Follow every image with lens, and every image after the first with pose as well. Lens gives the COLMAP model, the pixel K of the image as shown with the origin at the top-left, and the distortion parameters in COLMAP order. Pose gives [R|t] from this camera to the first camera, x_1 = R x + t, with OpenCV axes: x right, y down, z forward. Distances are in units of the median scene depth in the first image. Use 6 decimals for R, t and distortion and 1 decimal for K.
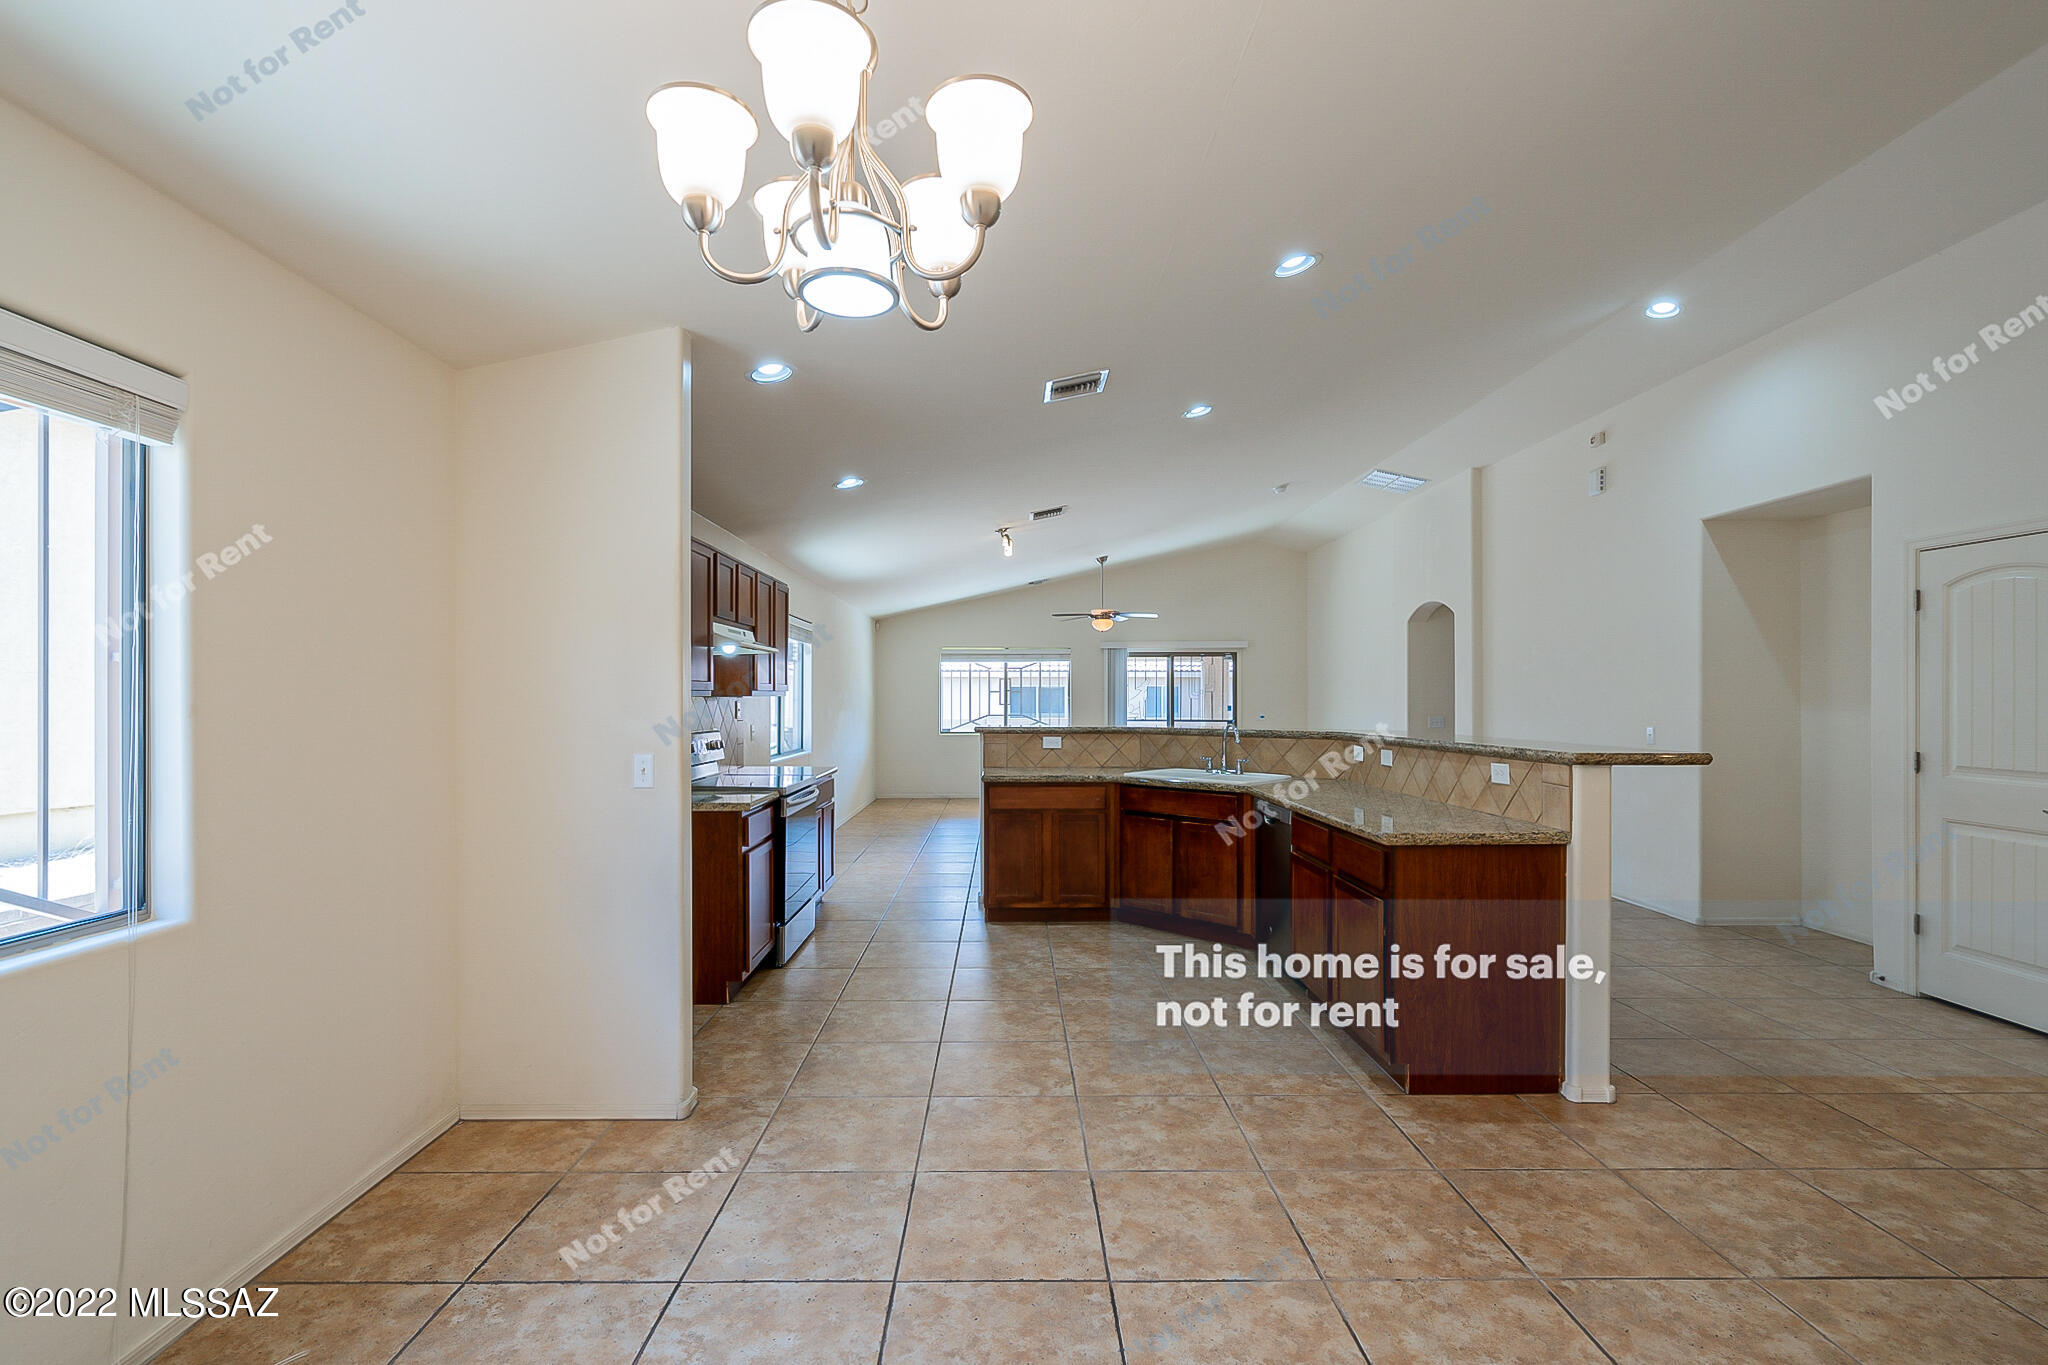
lens RADIAL K [[1015.3, 0, 1019.9], [0, 1015.3, 697.3], [0, 0, 1]] dist [0.013688, -0.010523]
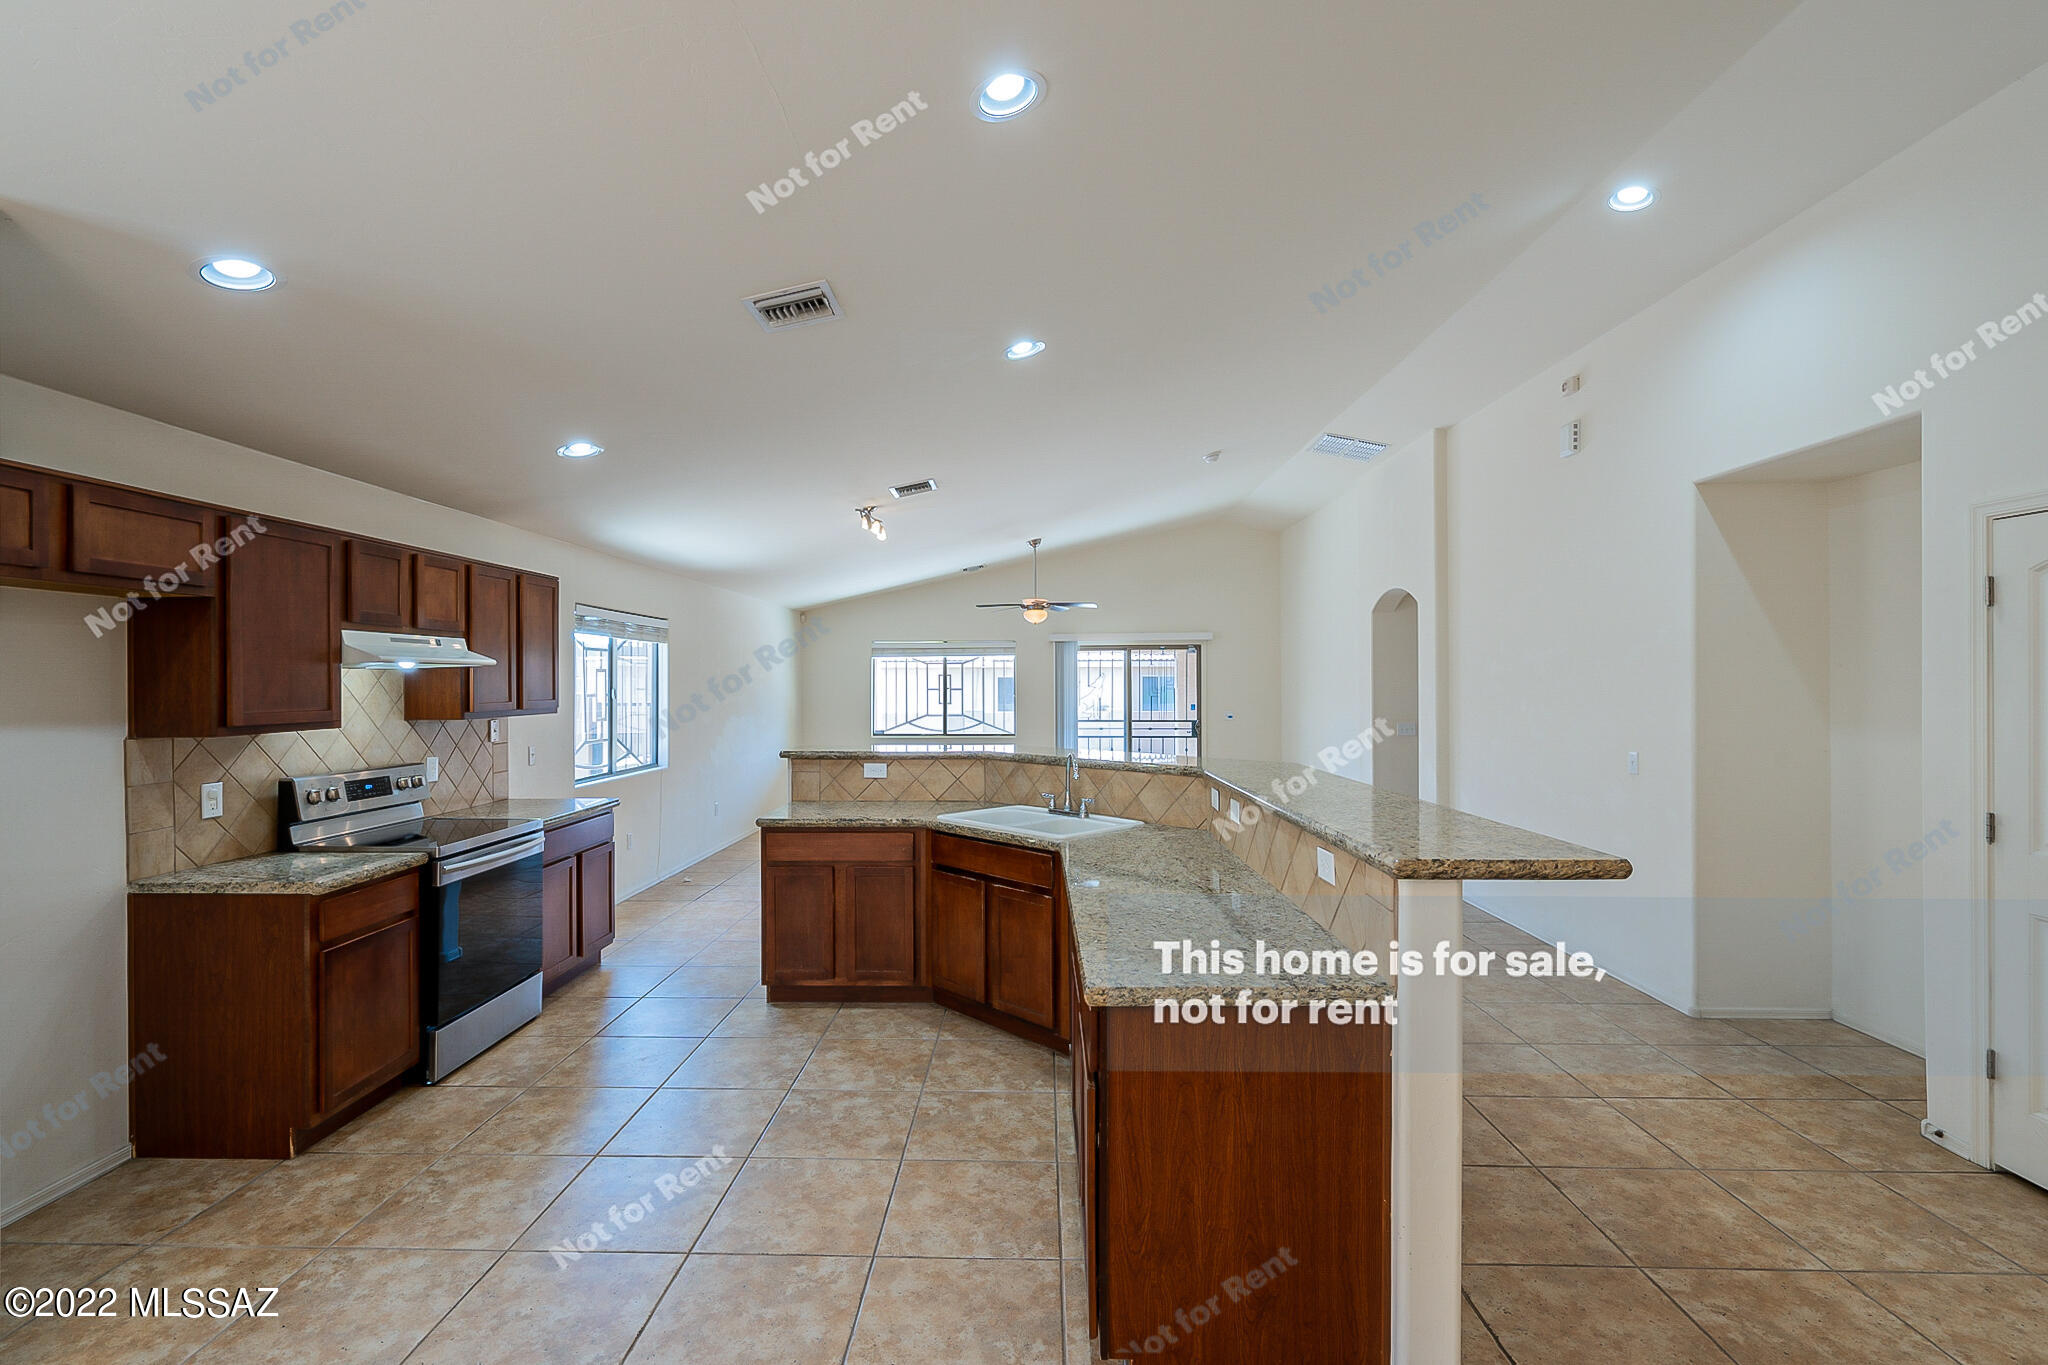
lens RADIAL K [[1015.3, 0, 1008.3], [0, 1015.3, 683.2], [0, 0, 1]] dist [0.013688, -0.010523]
pose [[0.999064, -0.004258, -0.043037, 0.162149], [0.004291, 0.999991, 0.000680, -0.023171], [0.043033, -0.000864, 0.999073, 0.186158]]
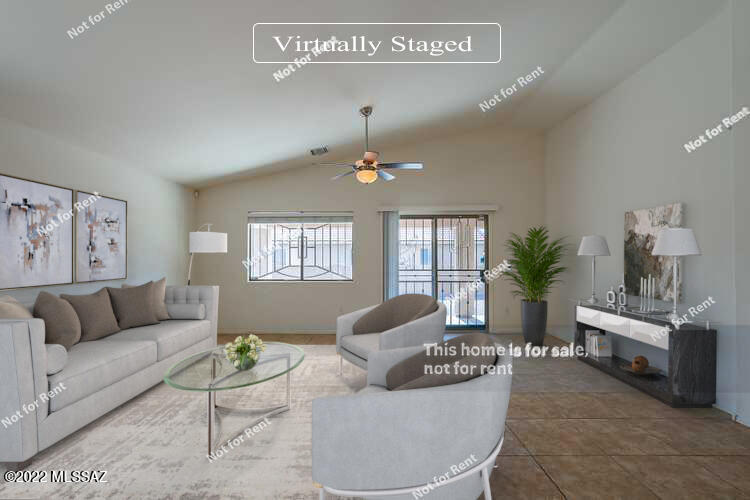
lens RADIAL K [[371.8, 0, 377.4], [0, 371.8, 250.8], [0, 0, 1]] dist [0.013688, -0.010523]
pose [[0.999967, -0.003570, 0.007287, 0.149195], [0.003639, 0.999949, -0.009427, 0.006539], [-0.007253, 0.009453, 0.999929, 1.081757]]
